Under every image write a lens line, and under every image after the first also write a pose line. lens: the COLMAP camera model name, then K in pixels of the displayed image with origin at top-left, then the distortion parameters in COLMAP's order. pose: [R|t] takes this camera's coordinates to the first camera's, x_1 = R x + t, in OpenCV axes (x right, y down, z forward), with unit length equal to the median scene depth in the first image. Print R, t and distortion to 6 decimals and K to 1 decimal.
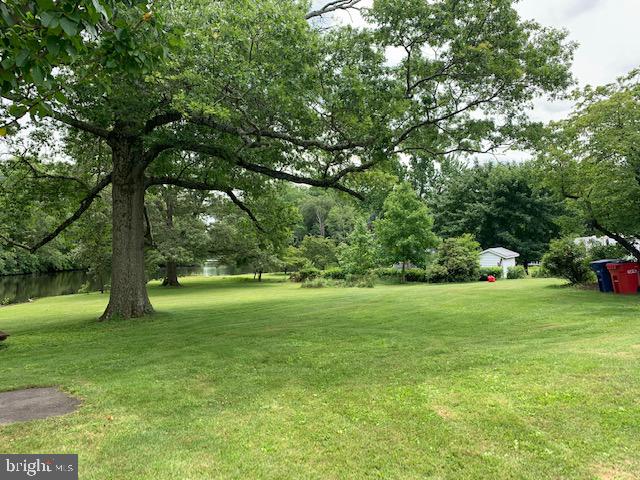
lens RADIAL K [[492.4, 0, 320.8], [0, 492.4, 239.9], [0, 0, 1]] dist [0.054929, -0.069590]
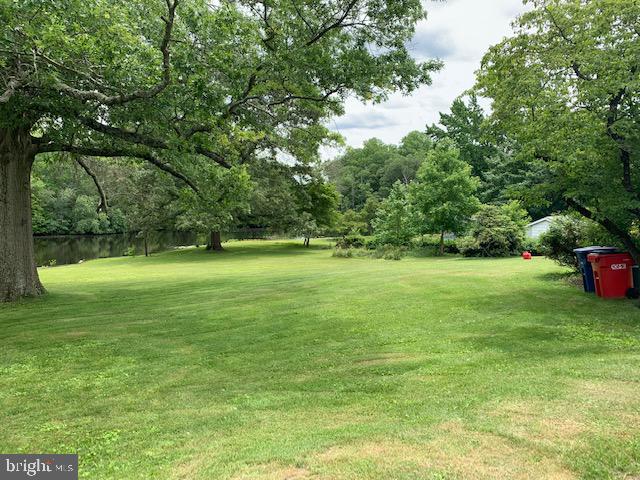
lens RADIAL K [[492.4, 0, 319.3], [0, 492.4, 239.4], [0, 0, 1]] dist [0.054929, -0.069590]
pose [[0.975294, 0.018399, -0.220145, 0.150320], [-0.000574, 0.996733, 0.080759, -0.012343], [0.220912, -0.078637, 0.972118, 0.095097]]
